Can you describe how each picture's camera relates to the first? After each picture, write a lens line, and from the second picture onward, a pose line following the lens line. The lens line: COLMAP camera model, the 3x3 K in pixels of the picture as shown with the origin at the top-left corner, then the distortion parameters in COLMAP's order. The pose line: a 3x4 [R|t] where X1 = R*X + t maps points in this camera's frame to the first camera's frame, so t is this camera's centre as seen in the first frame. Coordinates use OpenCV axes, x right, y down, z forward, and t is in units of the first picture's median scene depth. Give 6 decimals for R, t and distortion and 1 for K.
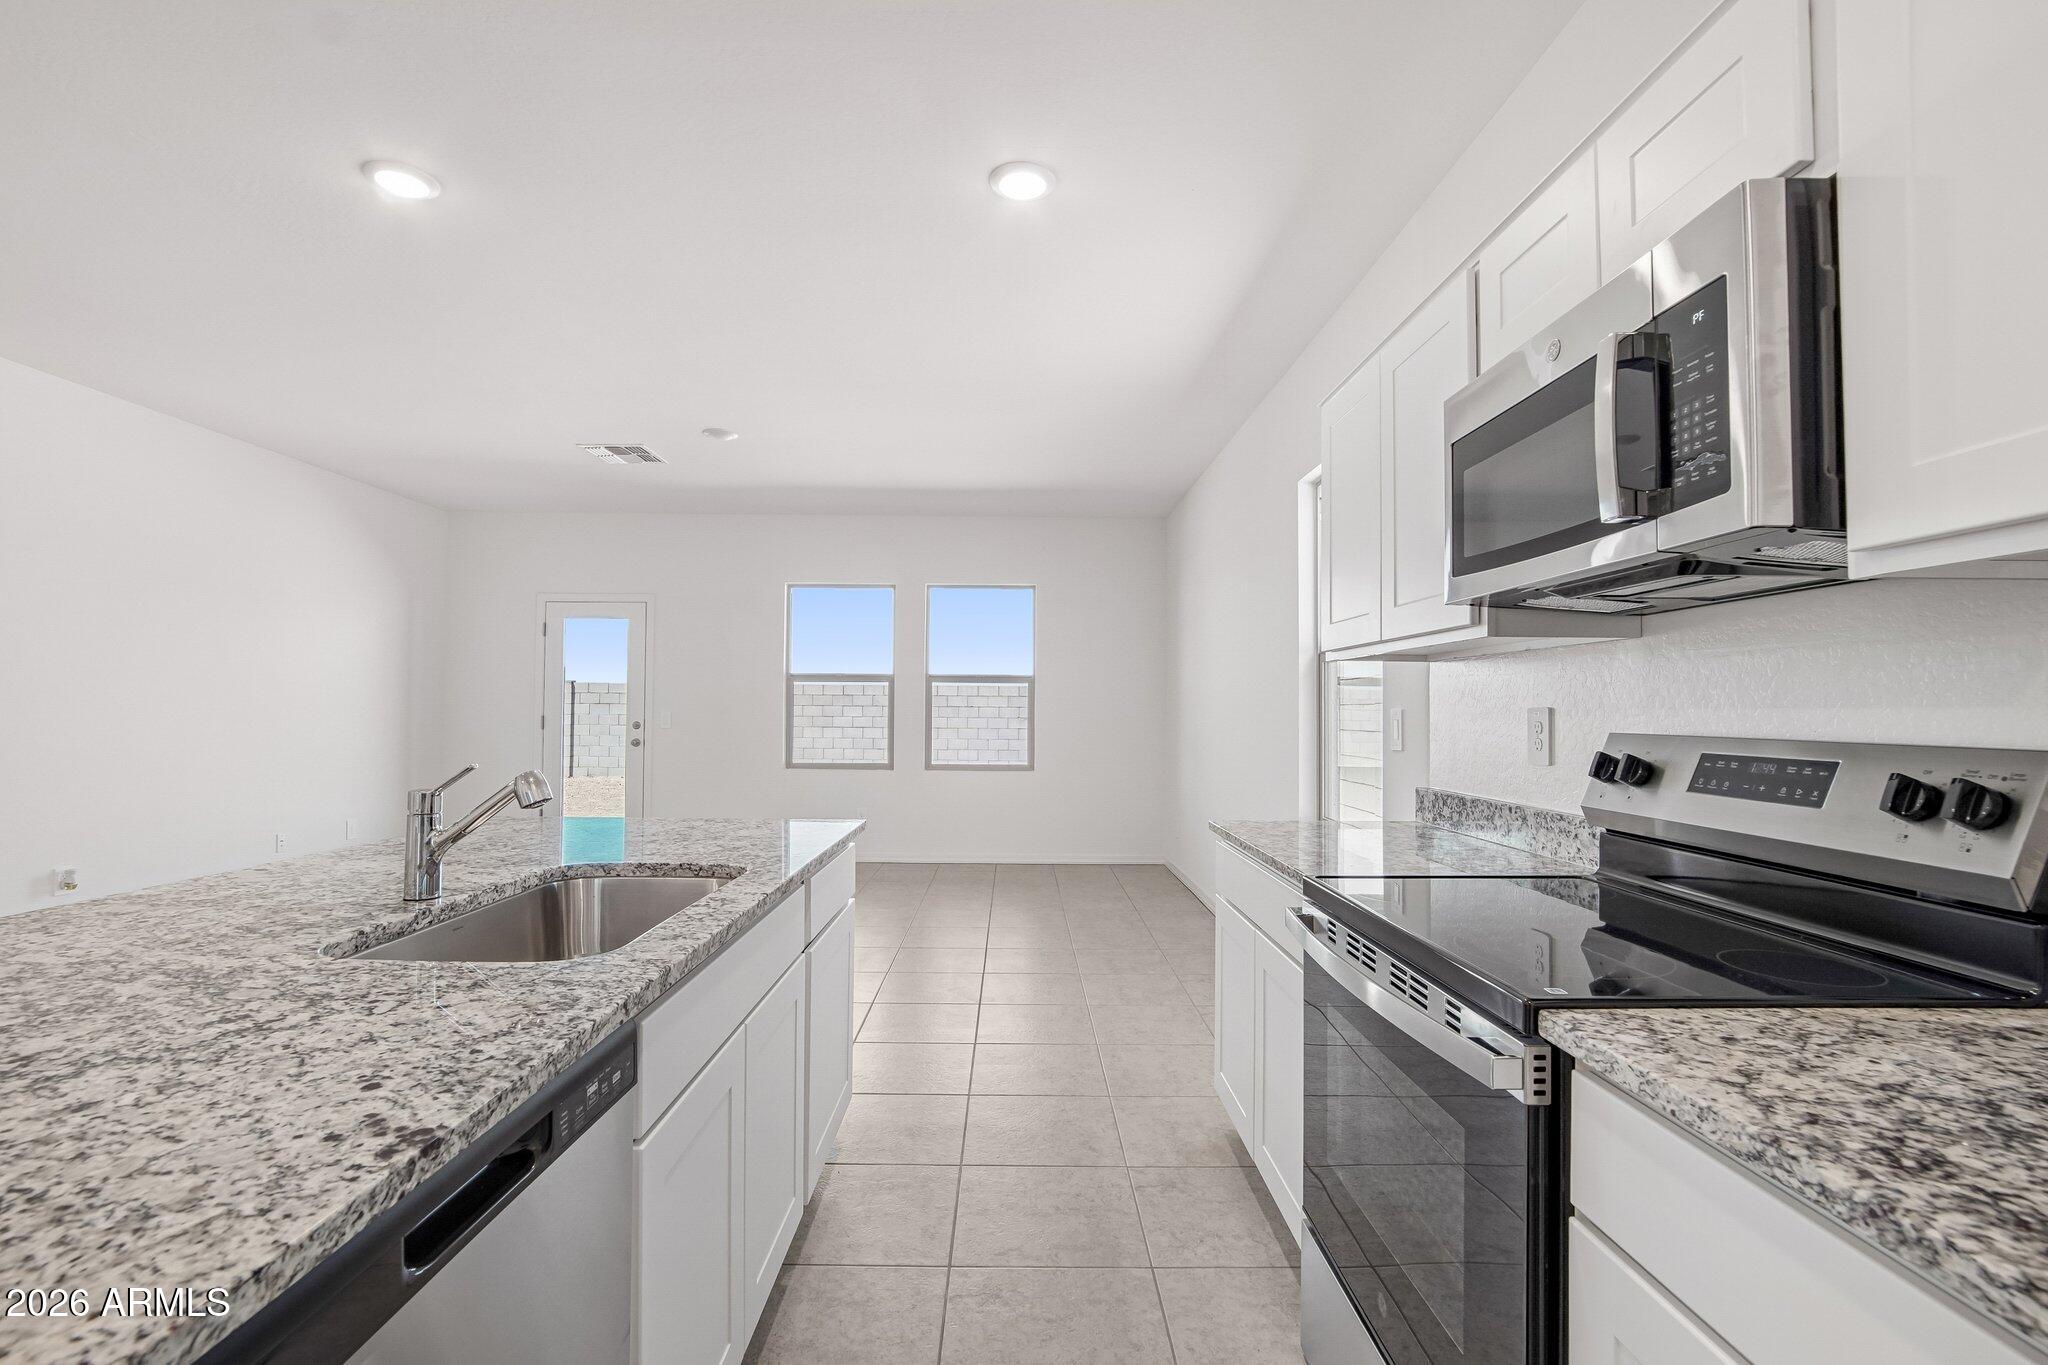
lens RADIAL K [[897.0, 0, 1022.7], [0, 897.0, 690.8], [0, 0, 1]] dist [-0.022138, 0.000179]
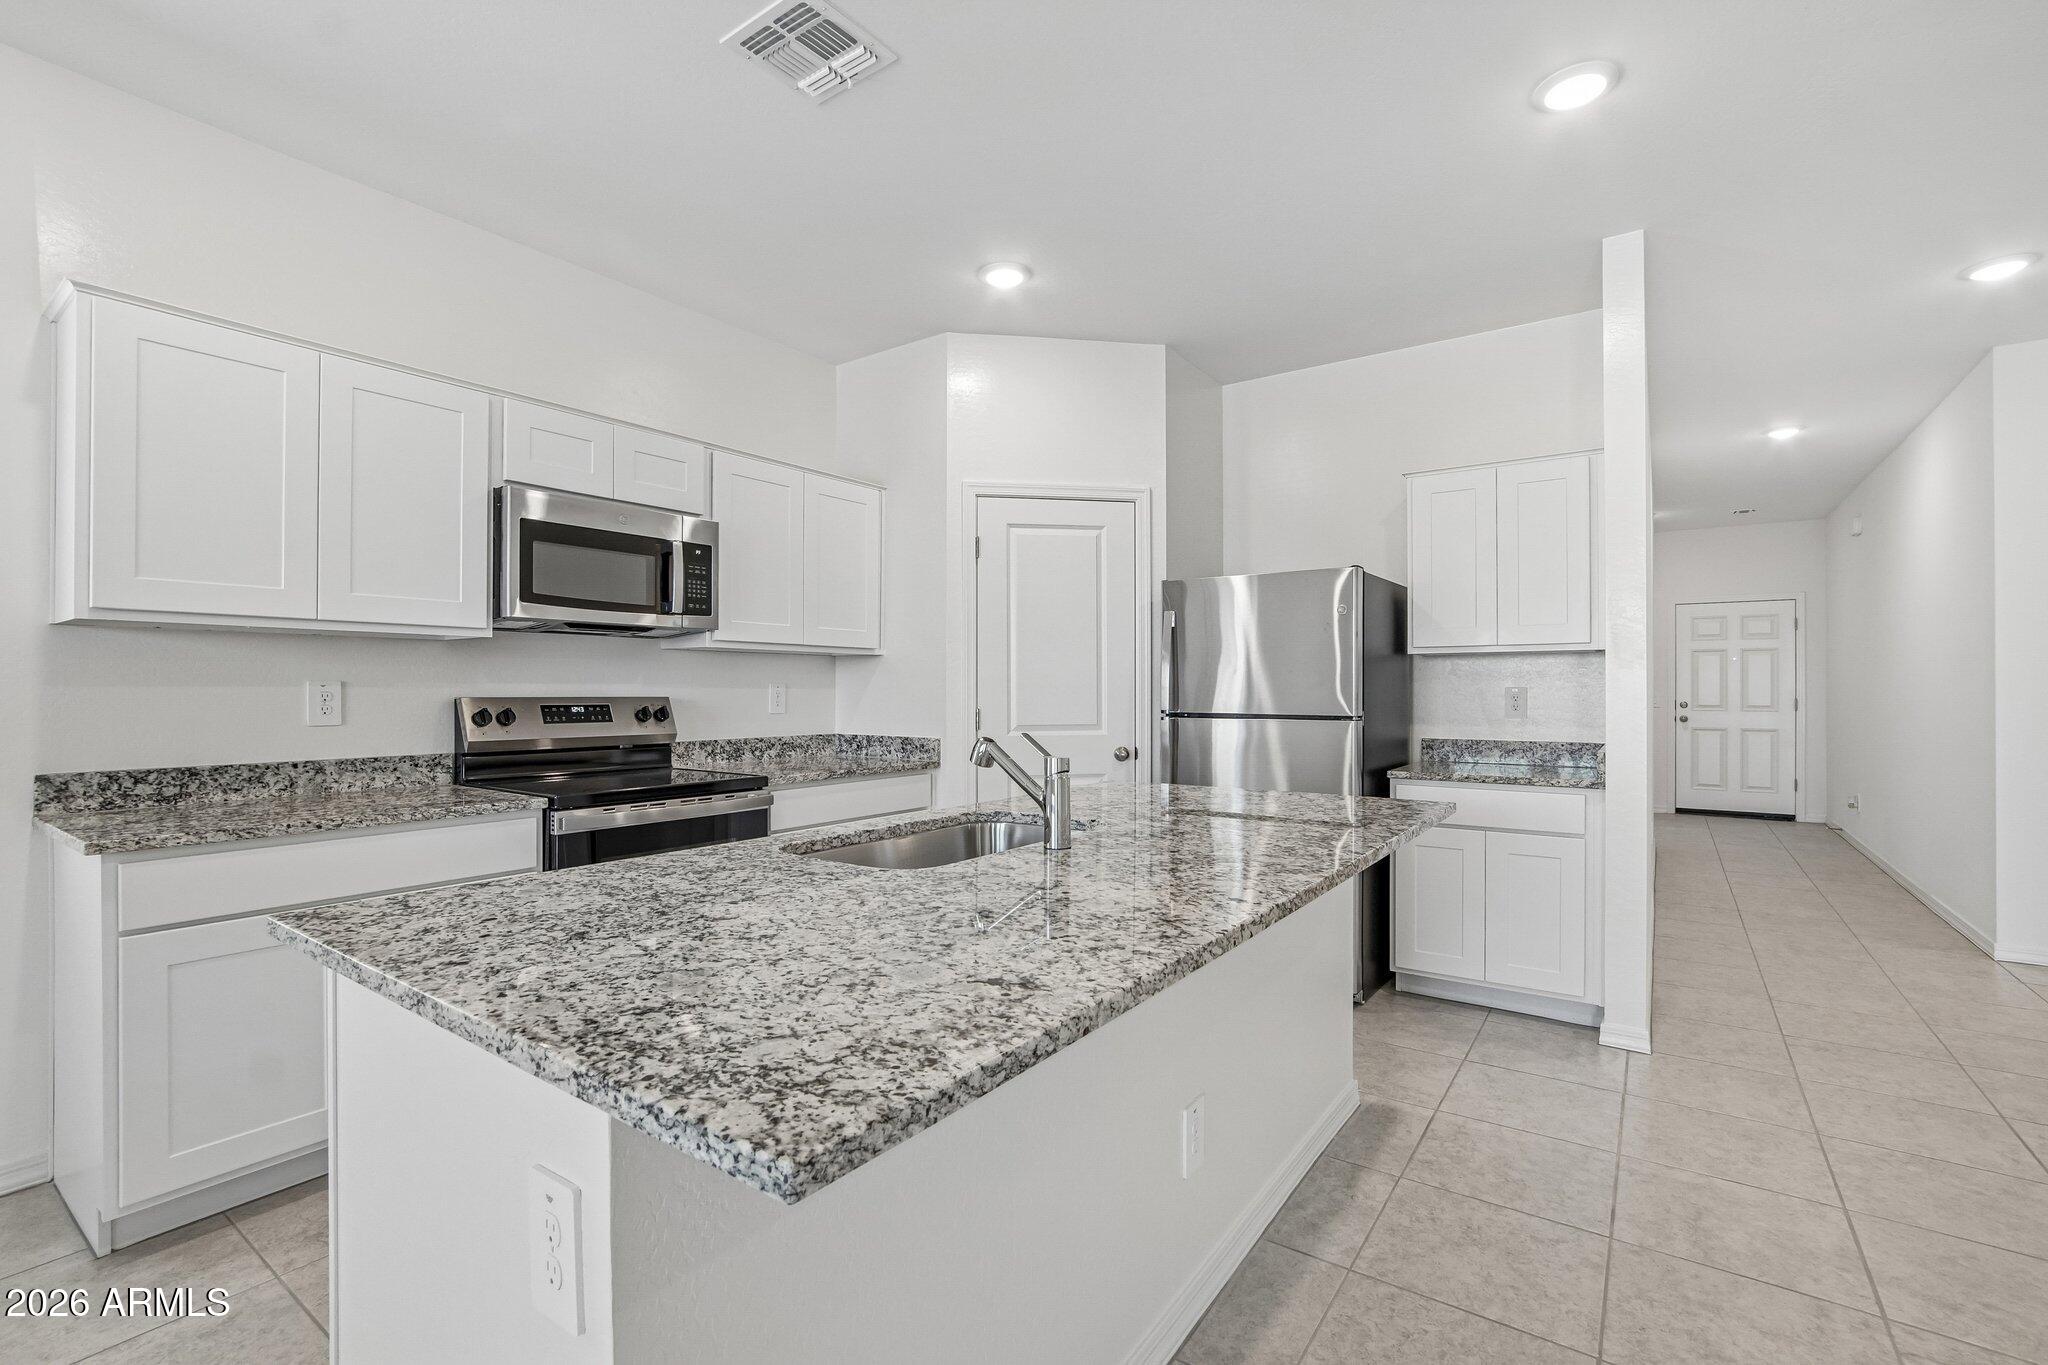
lens RADIAL K [[897.0, 0, 1022.7], [0, 897.0, 690.8], [0, 0, 1]] dist [-0.022138, 0.000179]
pose [[-0.814984, -0.008914, 0.579415, -0.773918], [-0.020412, 0.999703, -0.013330, 0.023687], [-0.579124, -0.022691, -0.814924, 1.159163]]
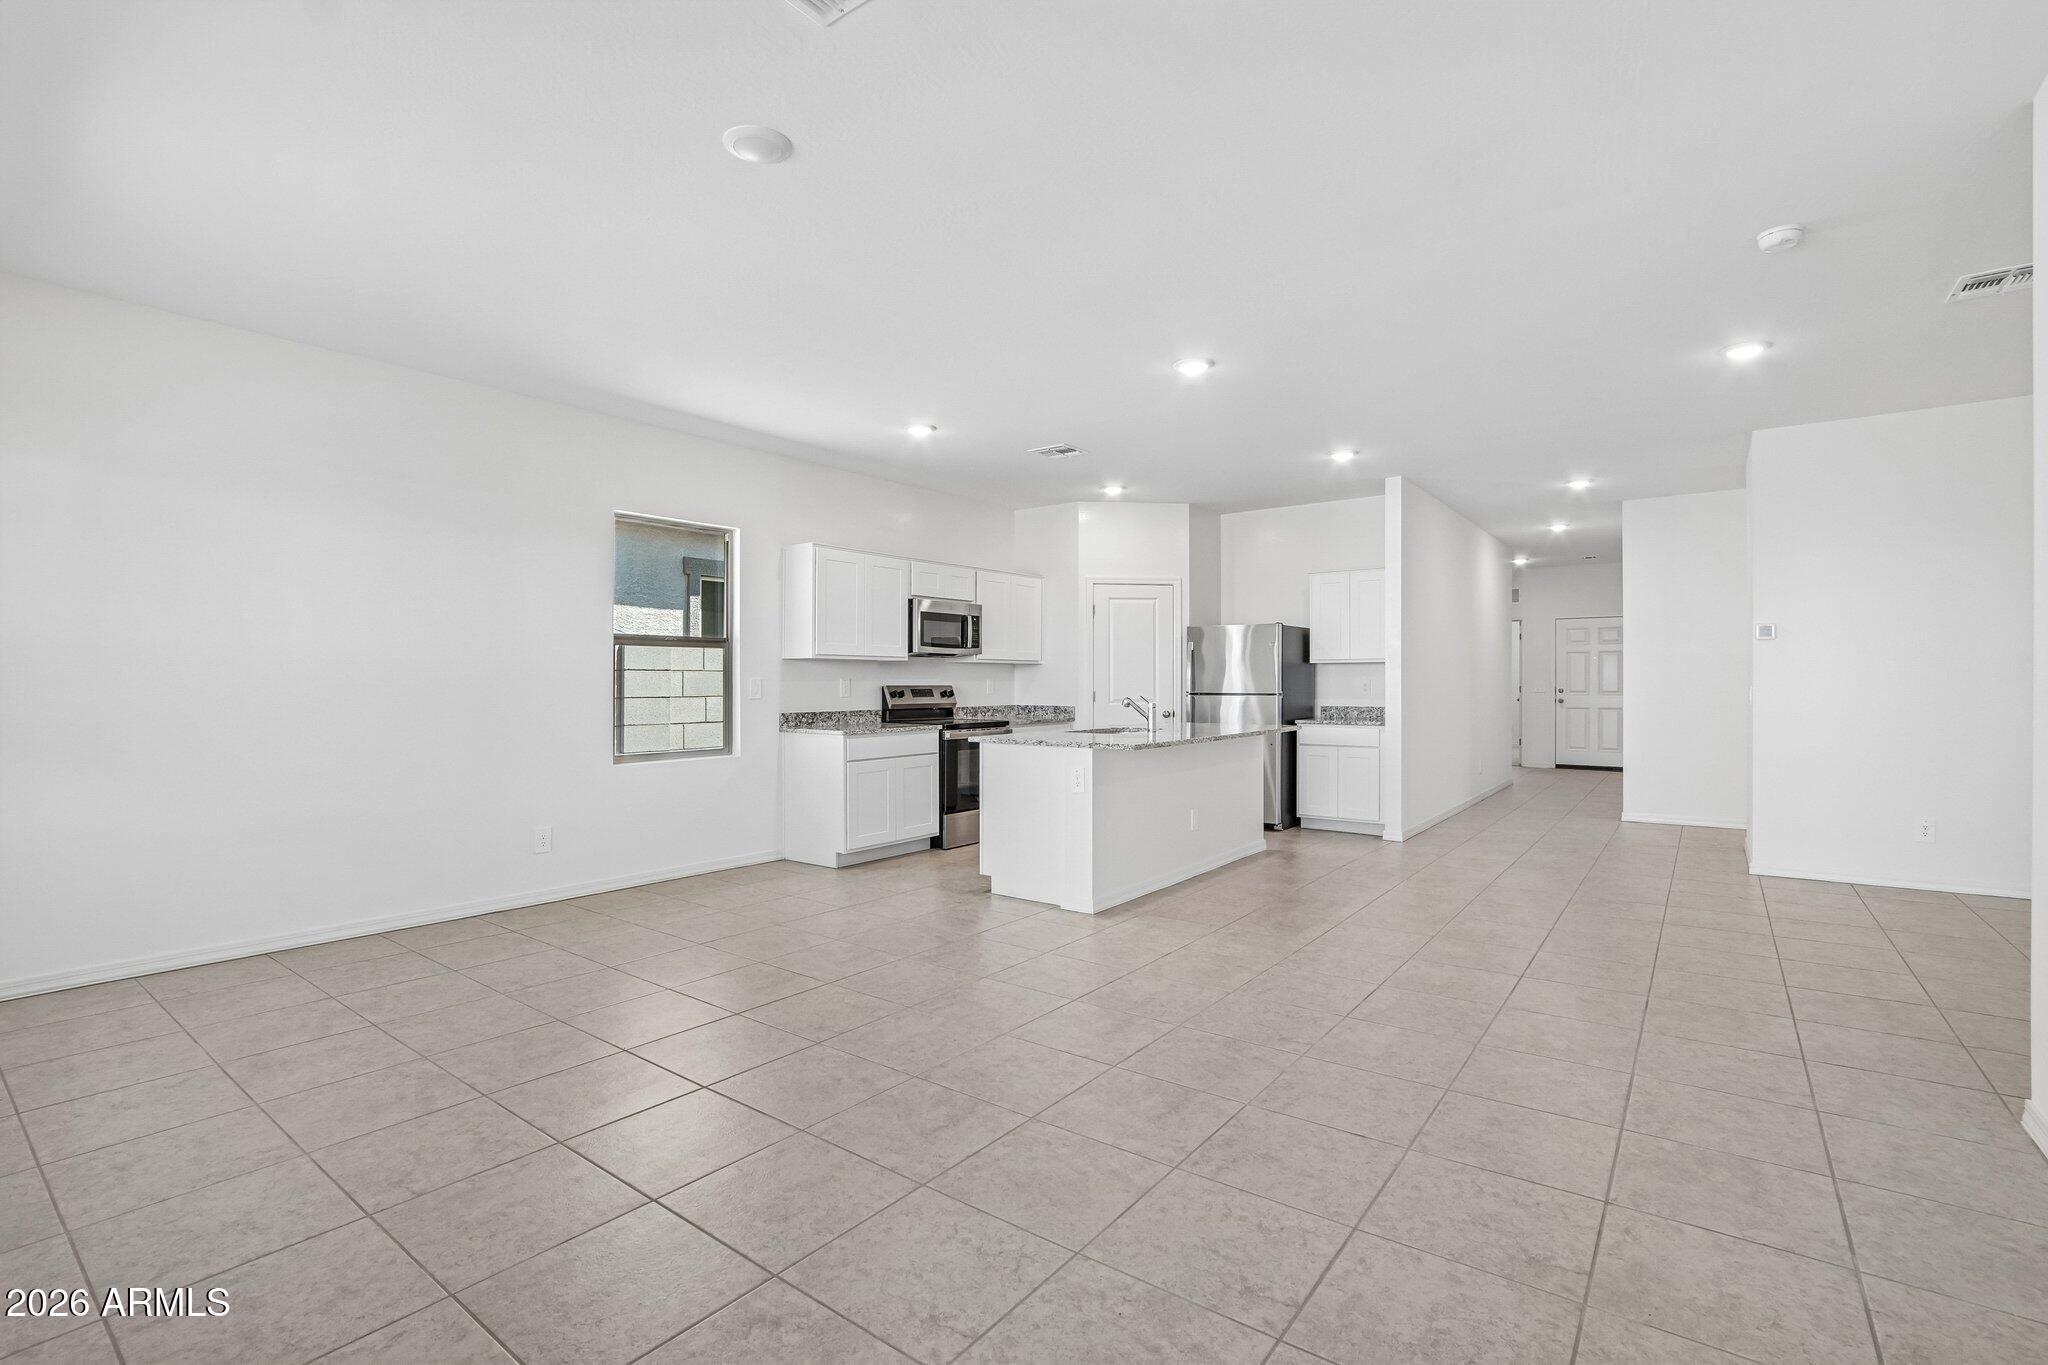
lens RADIAL K [[914.6, 0, 1036.0], [0, 914.6, 720.1], [0, 0, 1]] dist [-0.030802, 0.009903]
pose [[-0.806438, -0.029565, 0.590578, -1.487889], [-0.016482, 0.999485, 0.027529, 0.051093], [-0.591088, 0.012467, -0.806511, 2.548840]]
